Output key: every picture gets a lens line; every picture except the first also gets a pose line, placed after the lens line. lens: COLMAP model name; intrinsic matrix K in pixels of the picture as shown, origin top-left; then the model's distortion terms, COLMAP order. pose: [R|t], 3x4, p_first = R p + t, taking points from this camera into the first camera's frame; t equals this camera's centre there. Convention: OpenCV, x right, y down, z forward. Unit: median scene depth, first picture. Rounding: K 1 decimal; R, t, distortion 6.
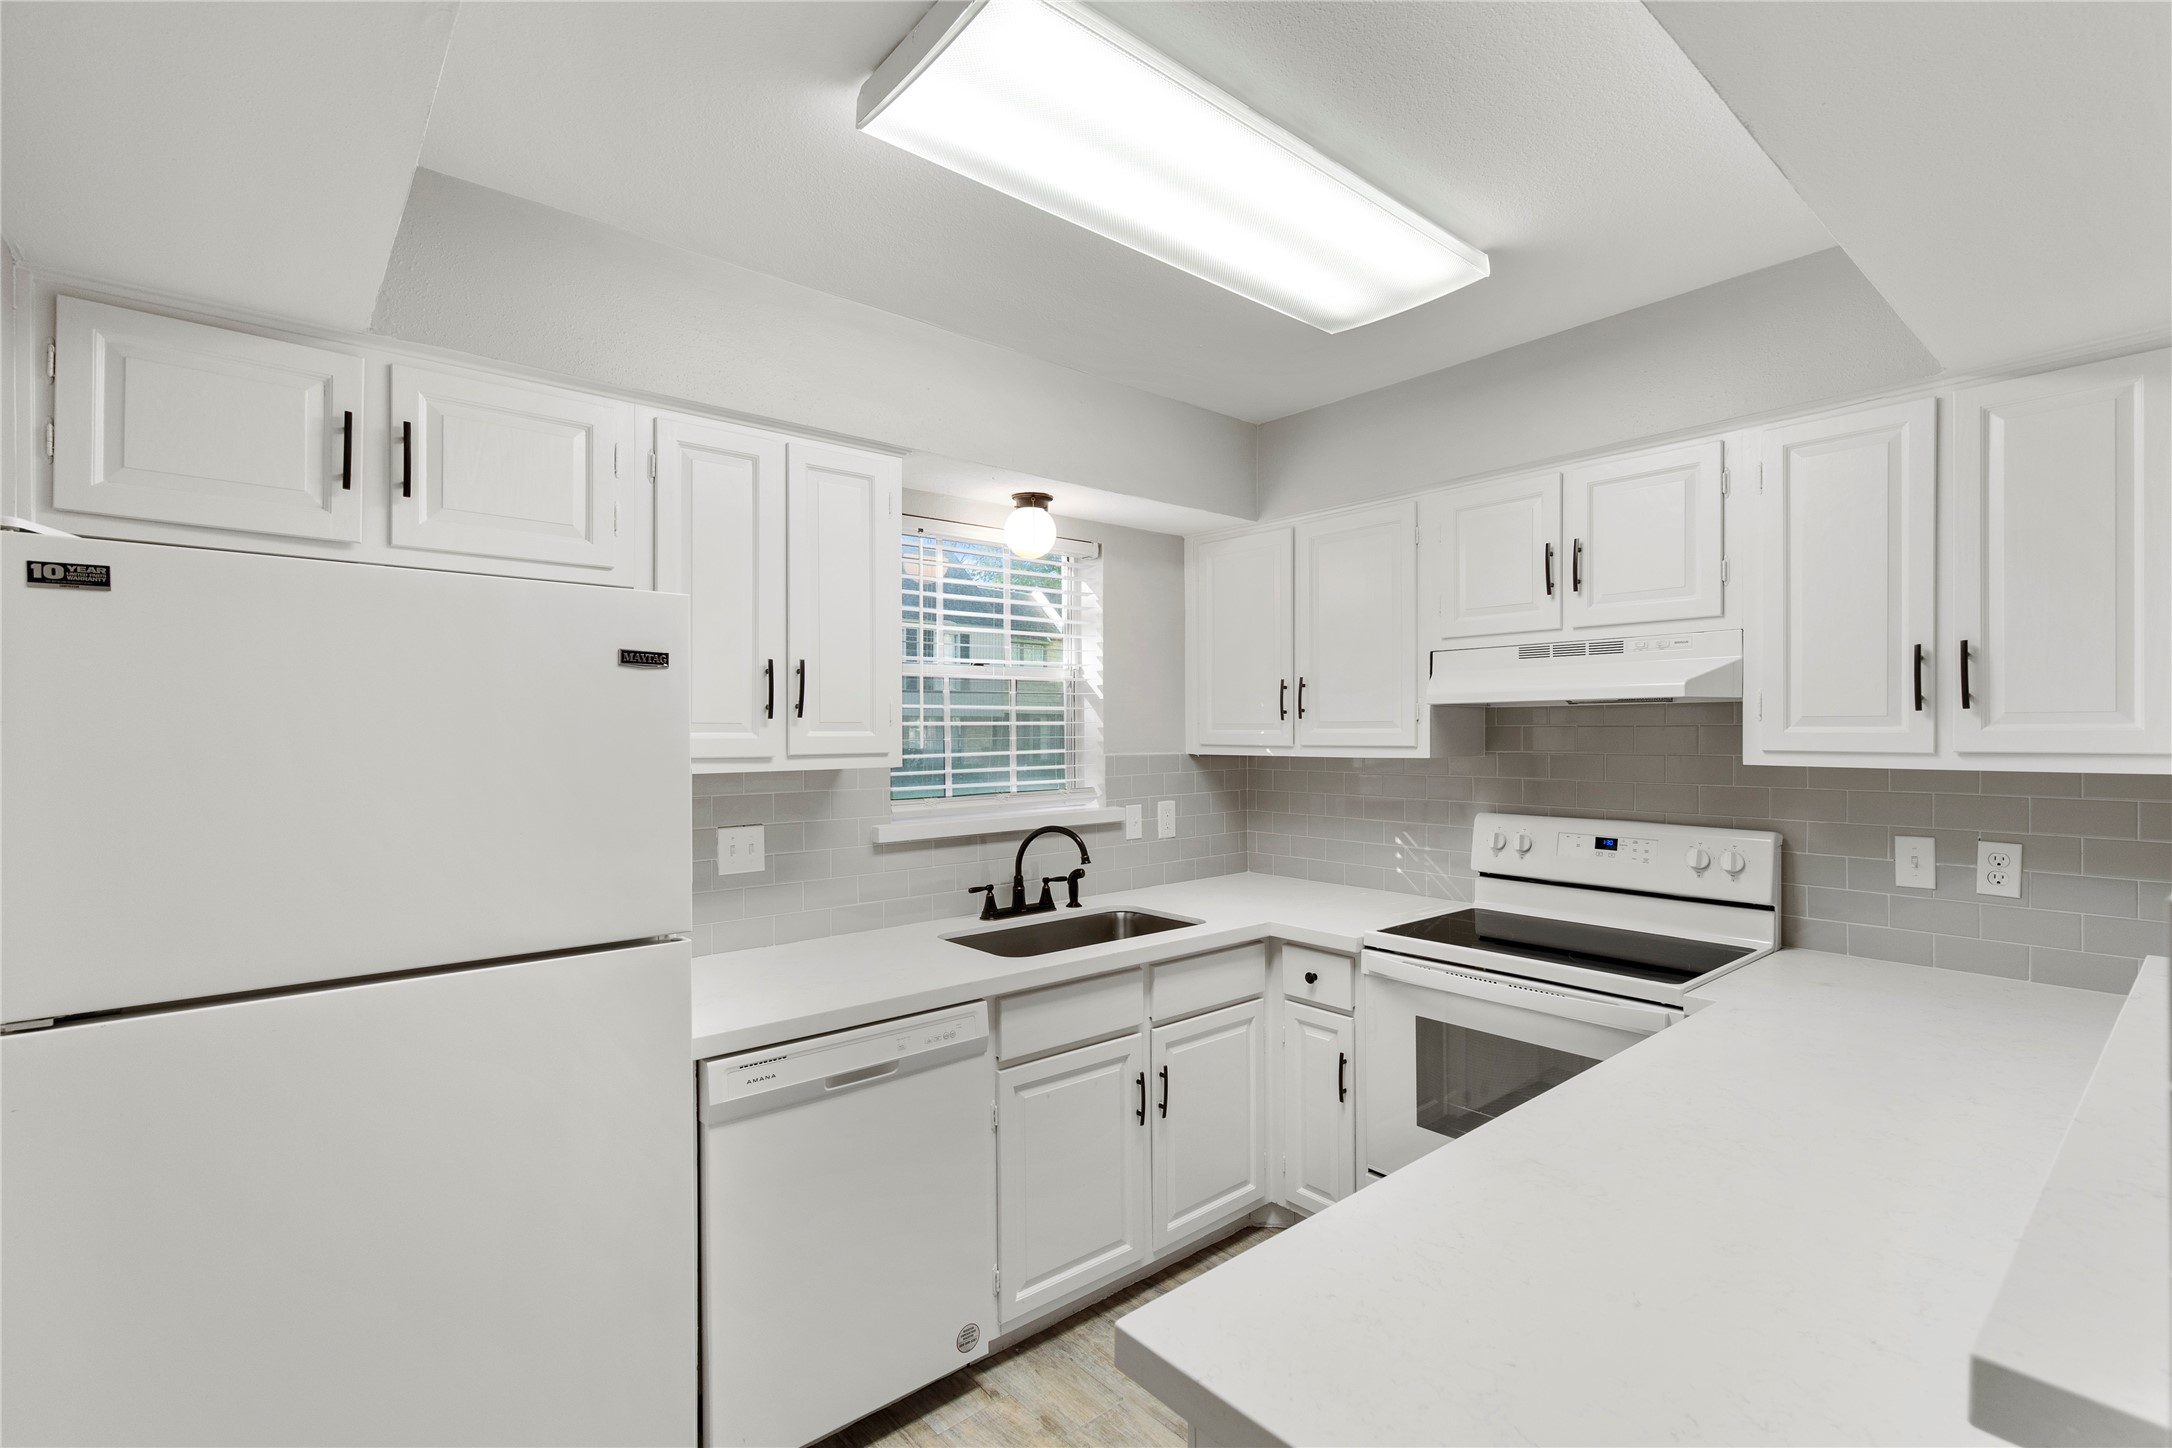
lens RADIAL K [[983.5, 0, 1101.5], [0, 983.5, 727.9], [0, 0, 1]] dist [-0.000023, 0.001570]
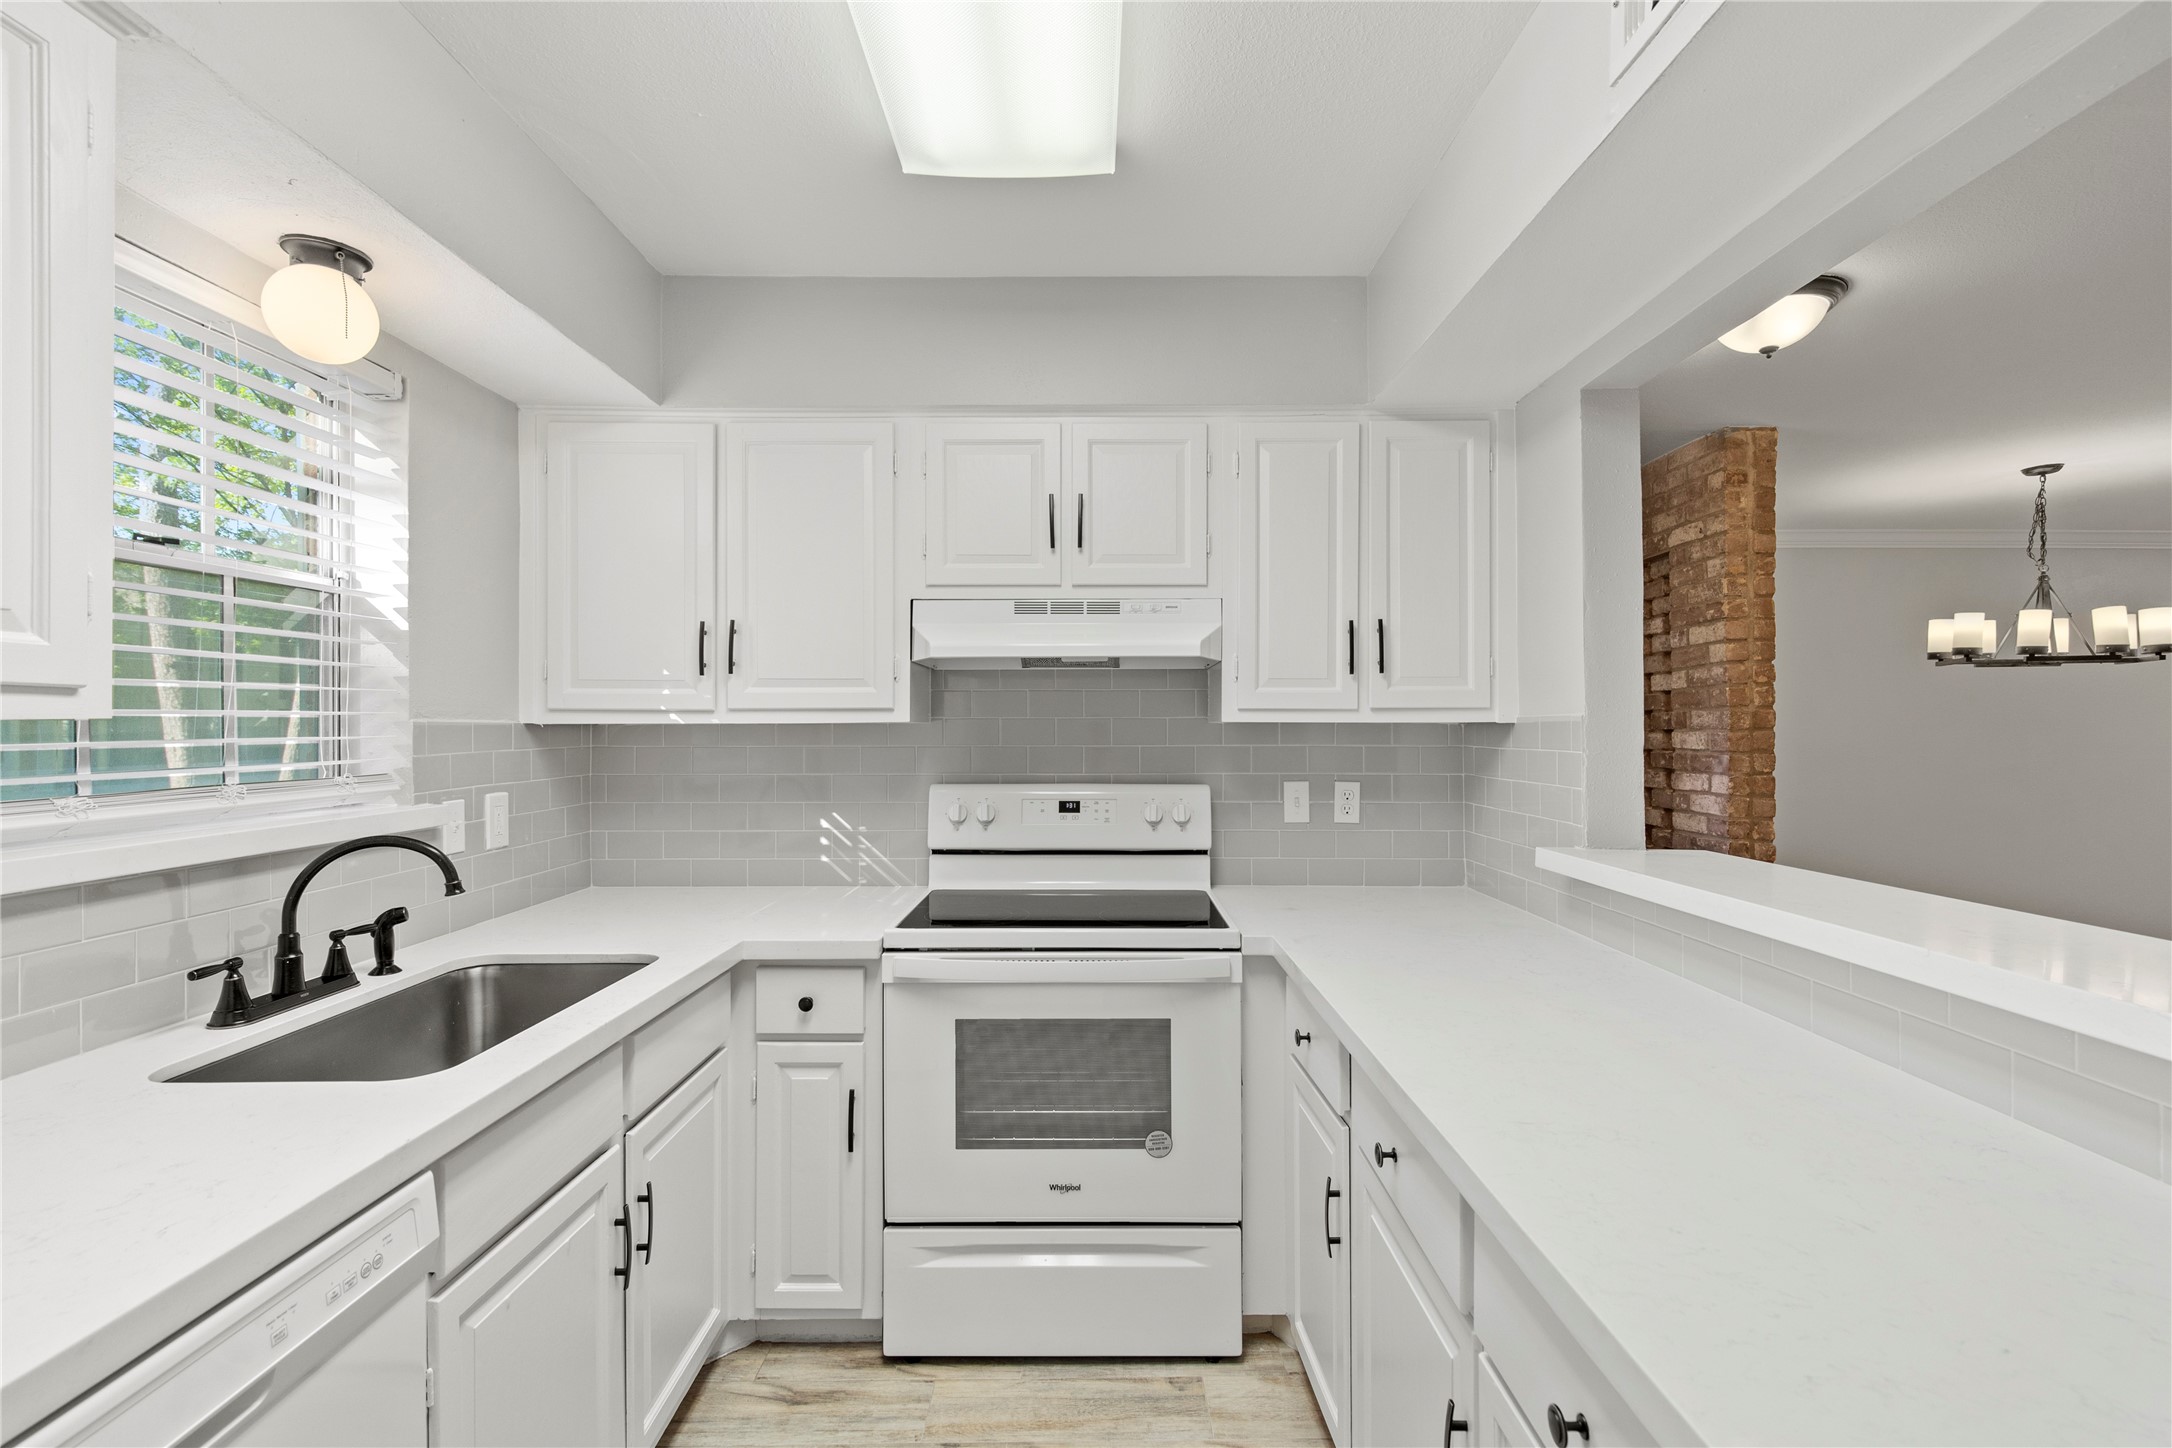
lens RADIAL K [[983.5, 0, 1088.1], [0, 983.5, 725.6], [0, 0, 1]] dist [-0.000023, 0.001570]
pose [[0.643469, 0.005999, 0.765449, -0.229623], [-0.003175, 0.999982, -0.005168, 0.038313], [-0.765466, 0.000895, 0.643476, 0.325038]]
